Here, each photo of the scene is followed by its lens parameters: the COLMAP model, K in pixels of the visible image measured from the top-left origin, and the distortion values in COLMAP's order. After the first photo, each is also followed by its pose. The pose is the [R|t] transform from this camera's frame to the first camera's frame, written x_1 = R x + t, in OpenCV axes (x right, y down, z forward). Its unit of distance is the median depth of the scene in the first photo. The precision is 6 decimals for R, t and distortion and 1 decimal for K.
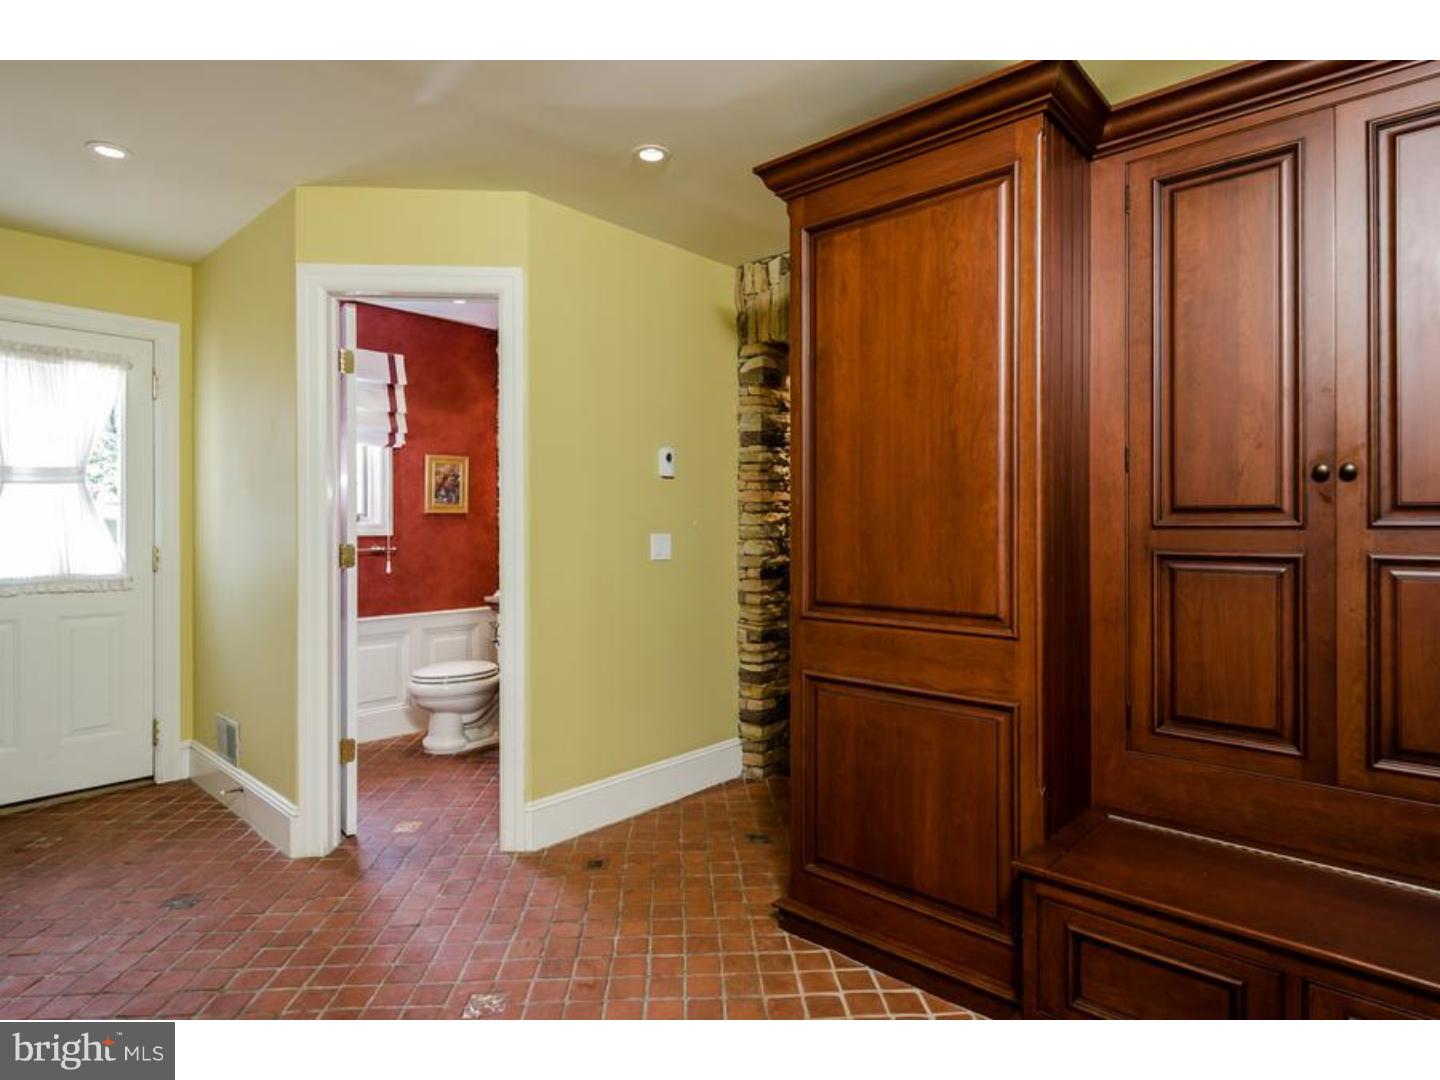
lens RADIAL K [[760.0, 0, 722.2], [0, 760.0, 533.5], [0, 0, 1]] dist [-0.000133, -0.000129]
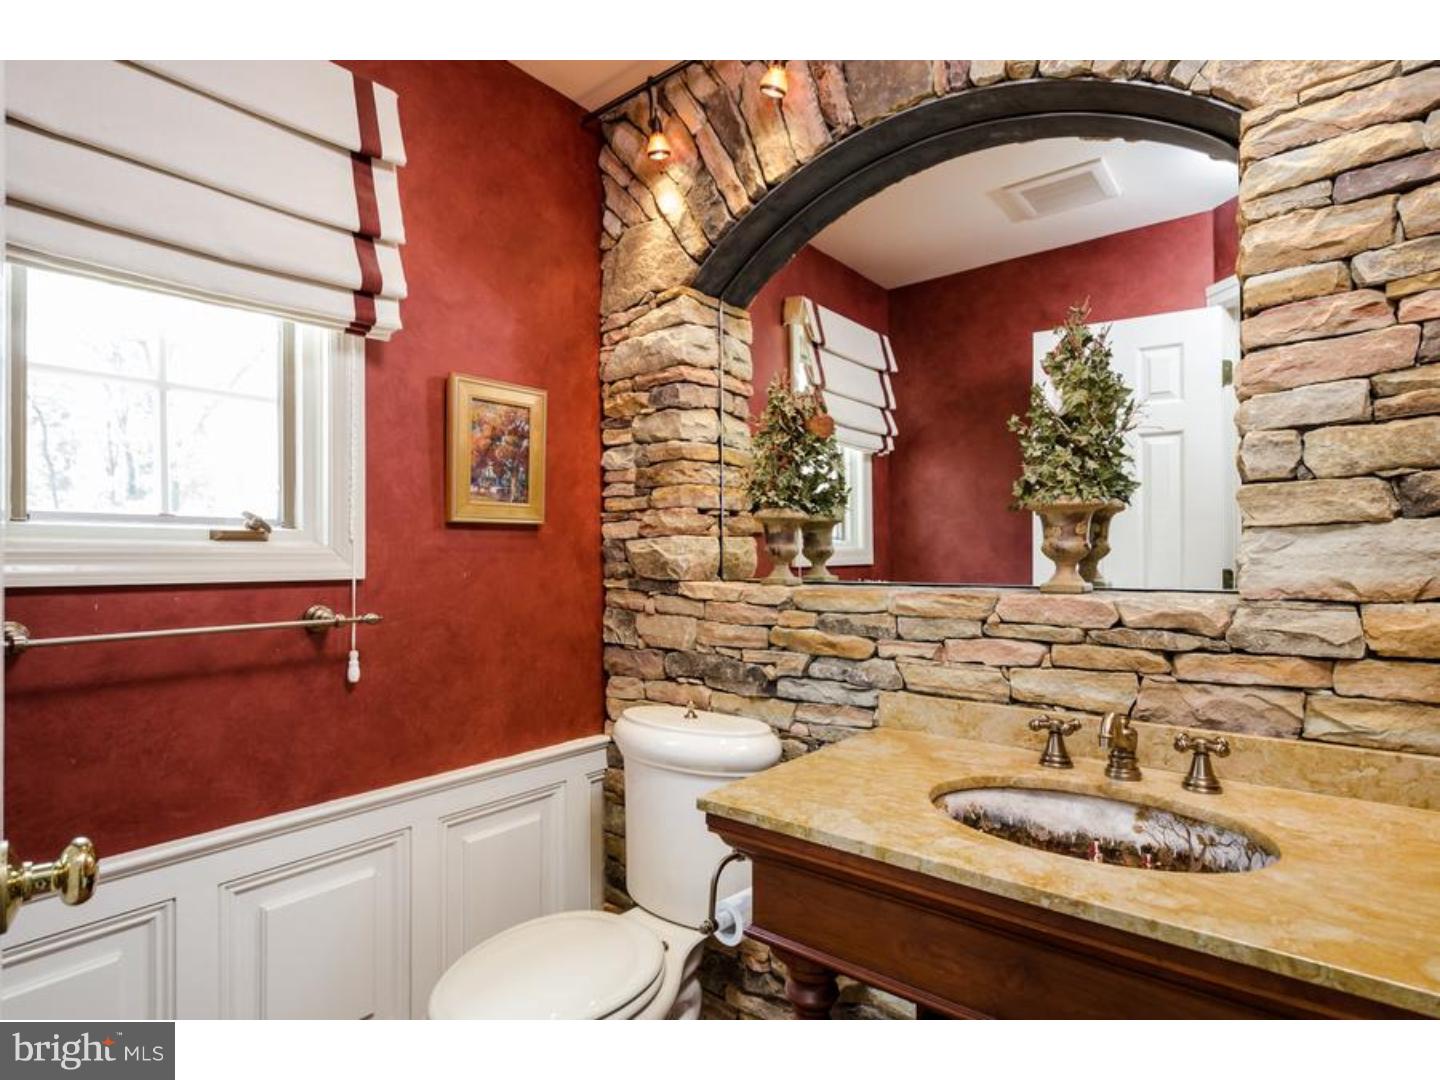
lens RADIAL K [[760.0, 0, 717.5], [0, 760.0, 545.2], [0, 0, 1]] dist [-0.000133, -0.000129]
pose [[0.999619, -0.000310, 0.027594, -0.258366], [0.000532, 0.999967, -0.008061, -0.011438], [-0.027591, 0.008072, 0.999587, 0.592809]]
